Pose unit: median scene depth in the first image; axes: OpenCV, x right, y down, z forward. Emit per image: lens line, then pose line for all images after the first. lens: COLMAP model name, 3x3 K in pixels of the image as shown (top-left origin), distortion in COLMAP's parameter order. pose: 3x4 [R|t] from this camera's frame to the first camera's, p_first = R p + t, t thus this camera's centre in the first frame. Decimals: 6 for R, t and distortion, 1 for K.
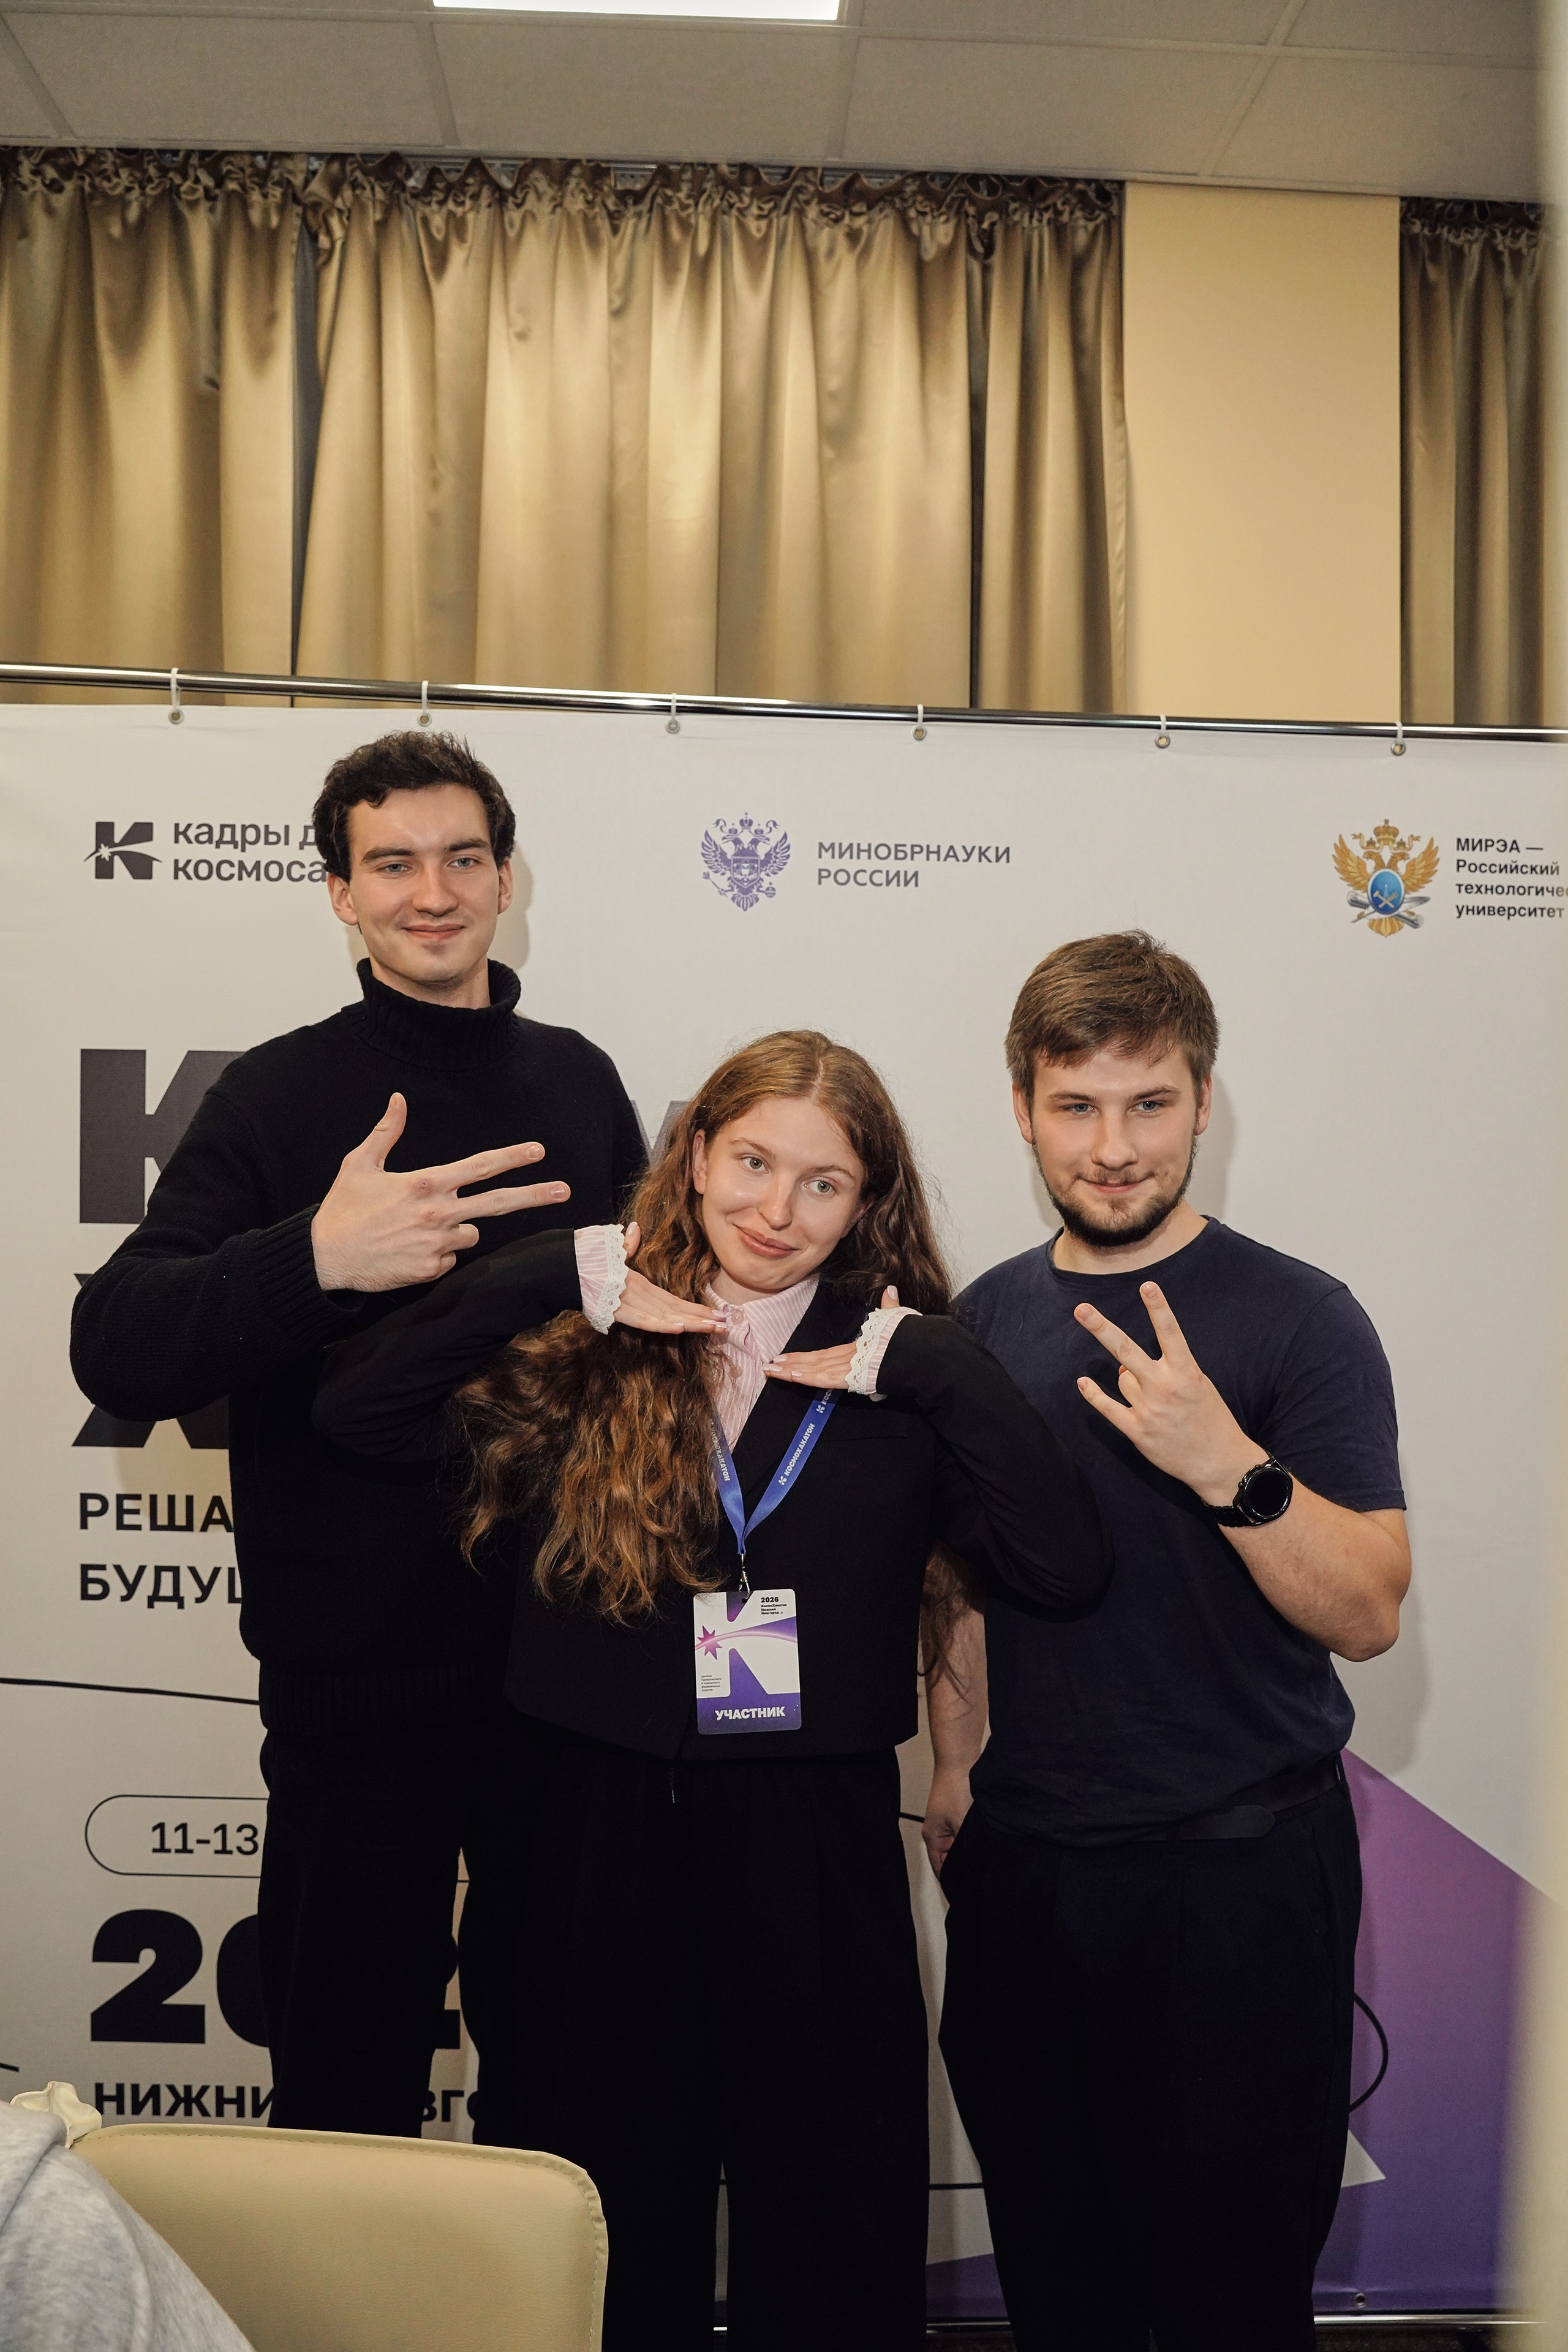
lens RADIAL K [[1912.1, 0, 782.6], [0, 1912.1, 1198.7], [0, 0, 1]] dist [-0.103127, 0.076476]
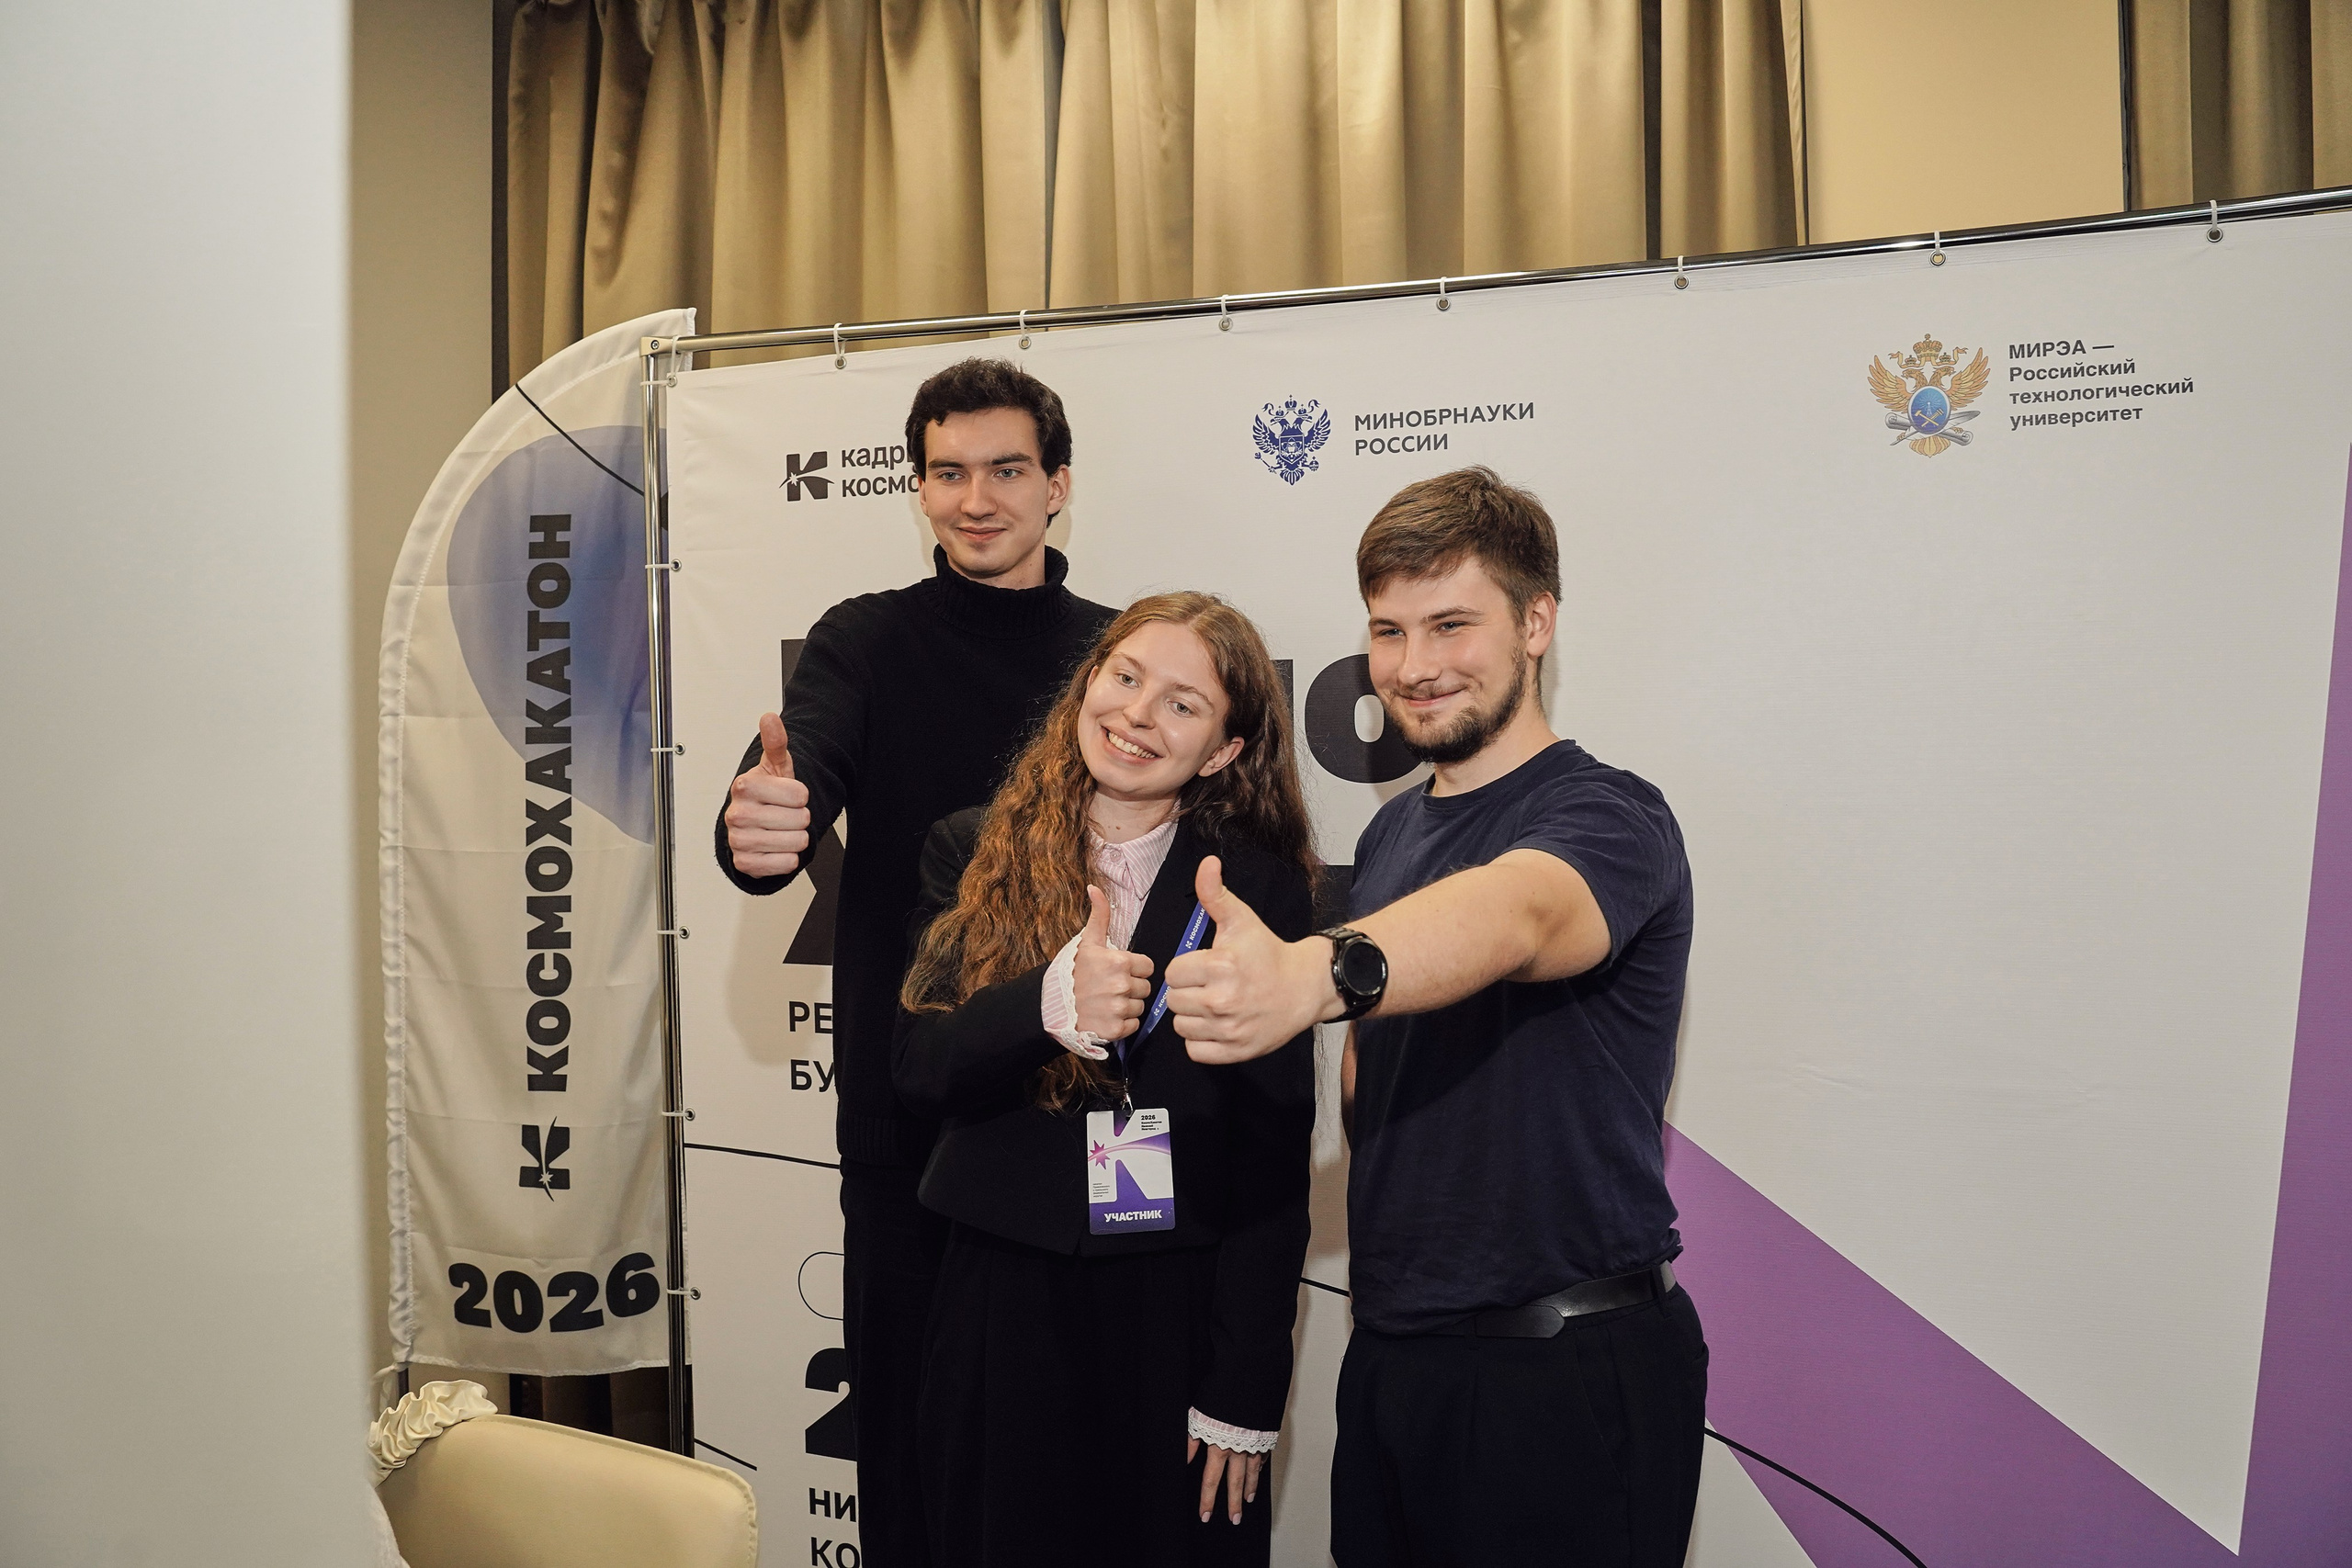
lens RADIAL K [[1911.9, 0, 1175.0], [0, 1911.9, 765.7], [0, 0, 1]] dist [-0.103127, 0.076476]
pose [[0.909622, -0.022293, -0.414838, 0.369733], [0.018239, 0.999739, -0.013732, 0.024062], [0.415036, 0.004924, 0.909792, -0.022629]]
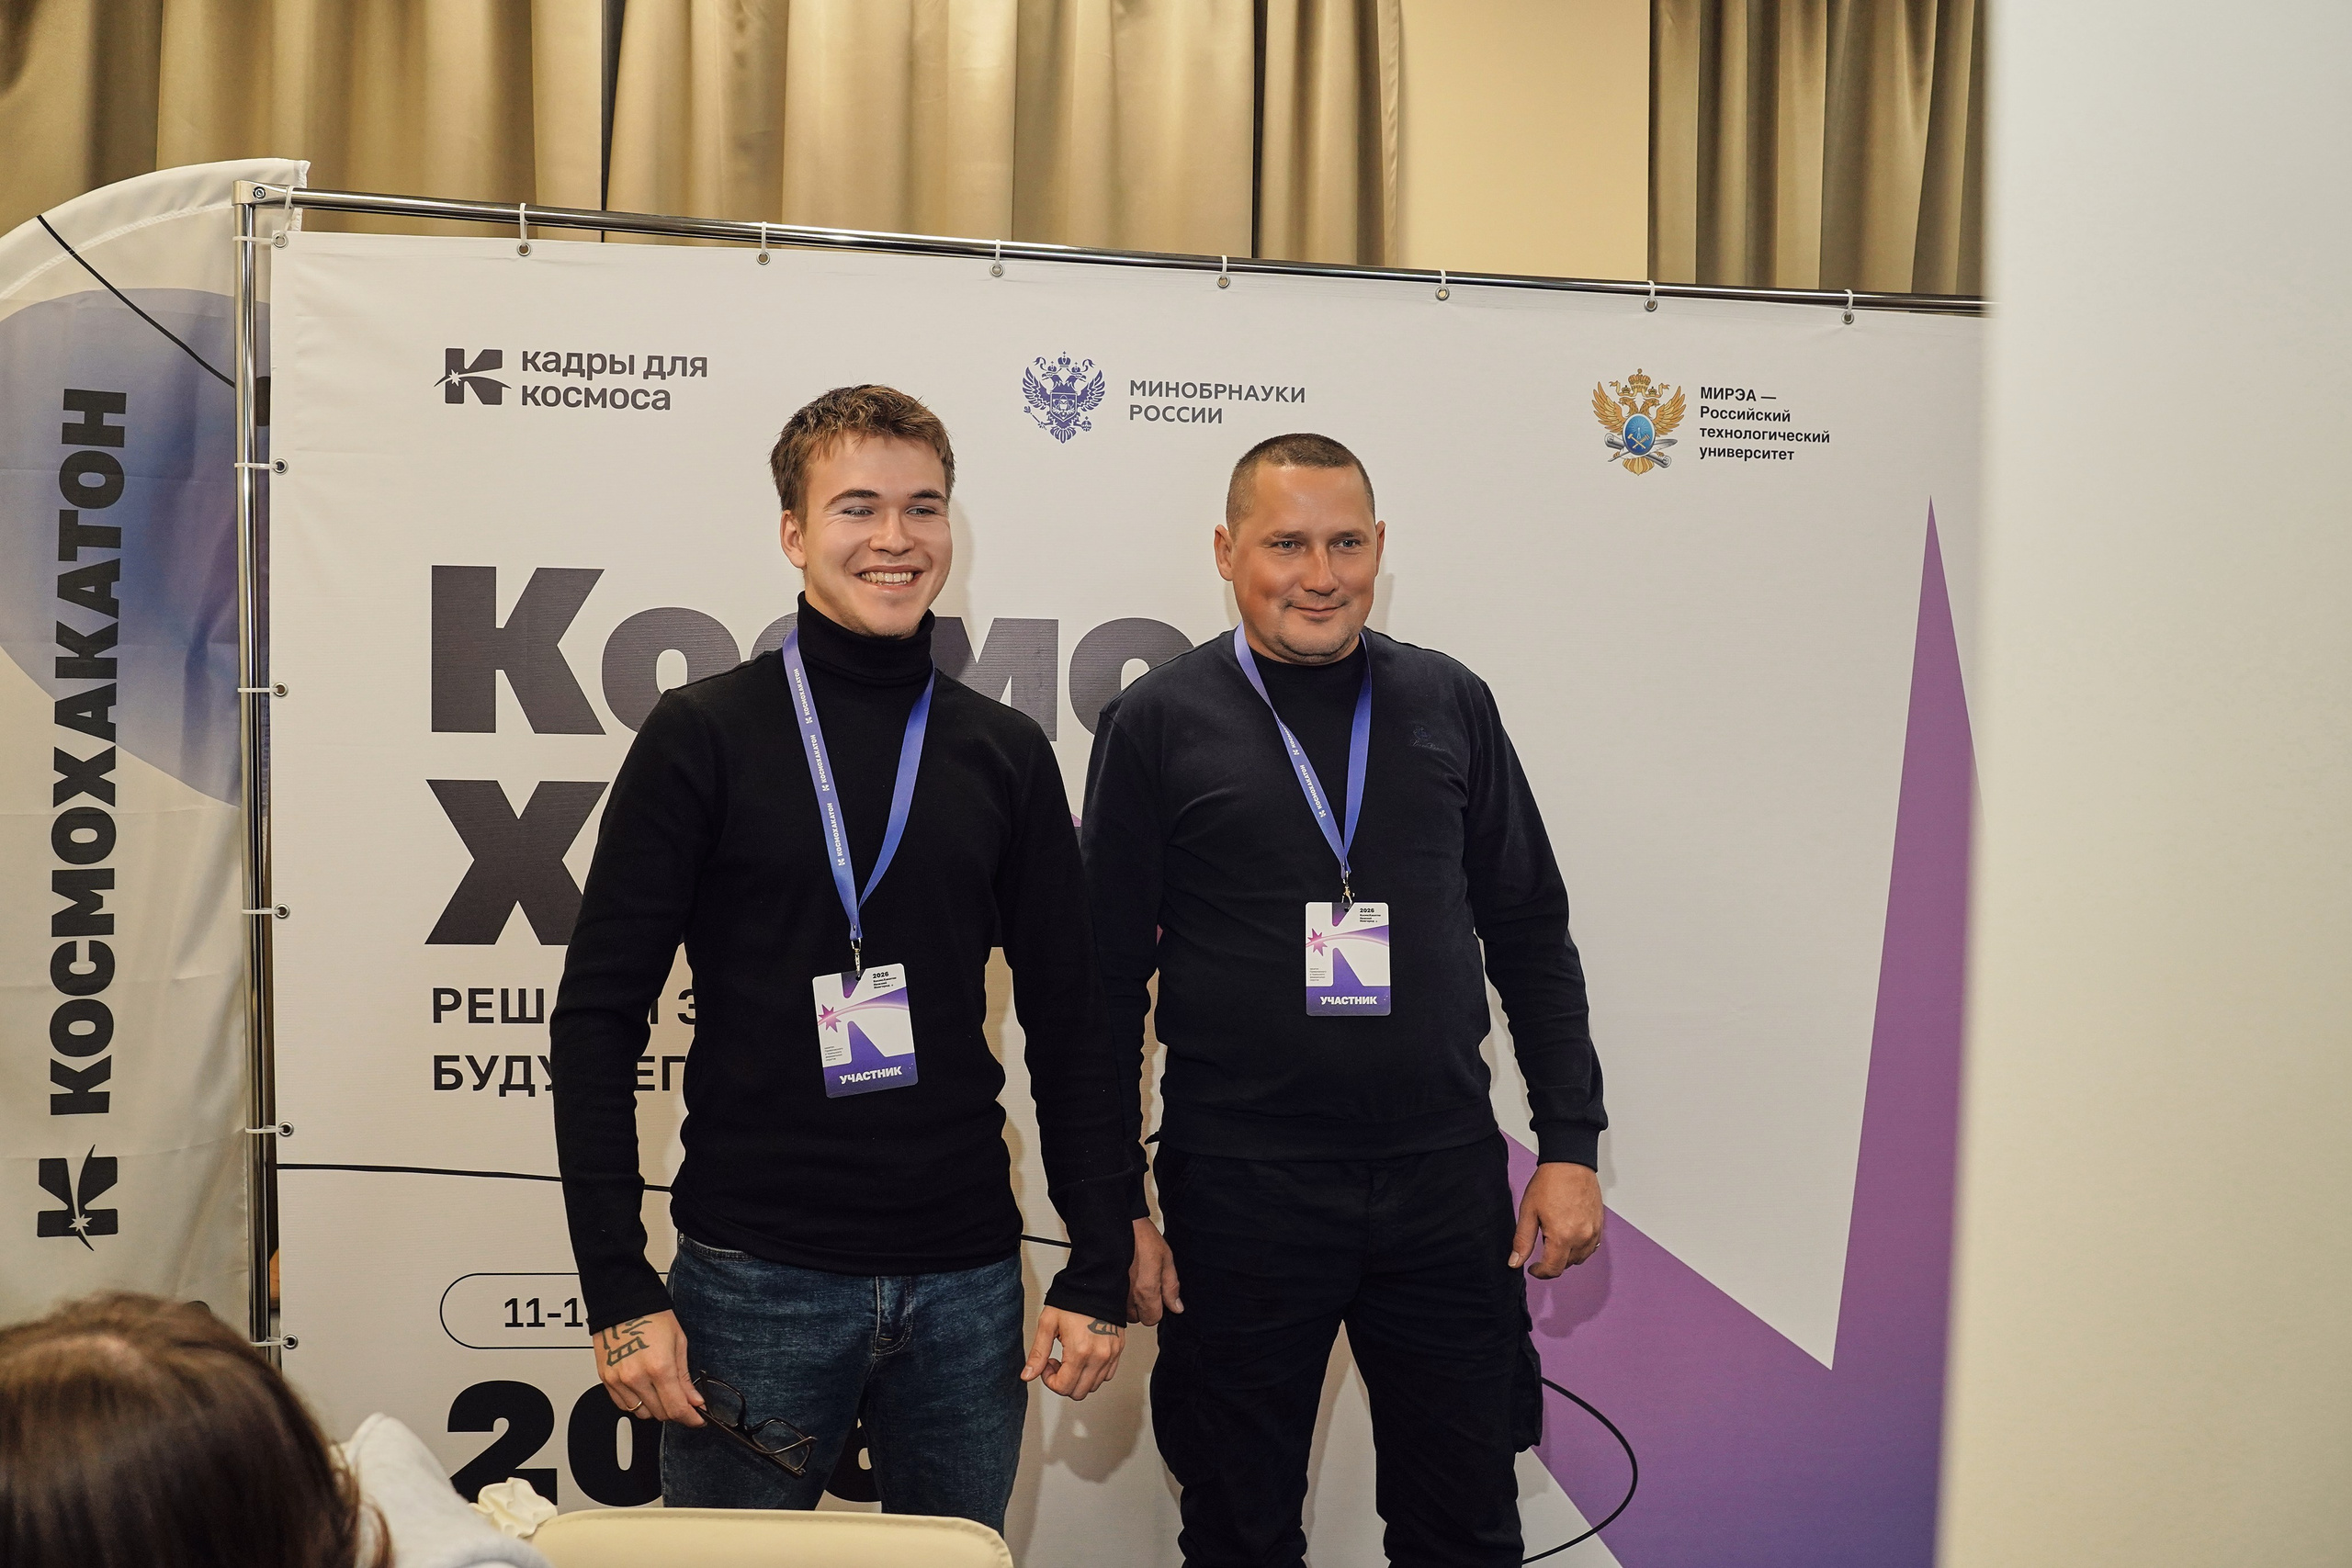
lens RADIAL K [[1921.2, 0, 1187.7], [0, 1921.2, 781.7], [0, 0, 1]] dist [-0.101962, 0.069676]
pose [[0.994200, -0.002490, 0.107521, -0.066743], [-0.000272, 0.999671, 0.025664, 0.013471], [-0.107549, -0.025545, 0.993872, -0.092328]]
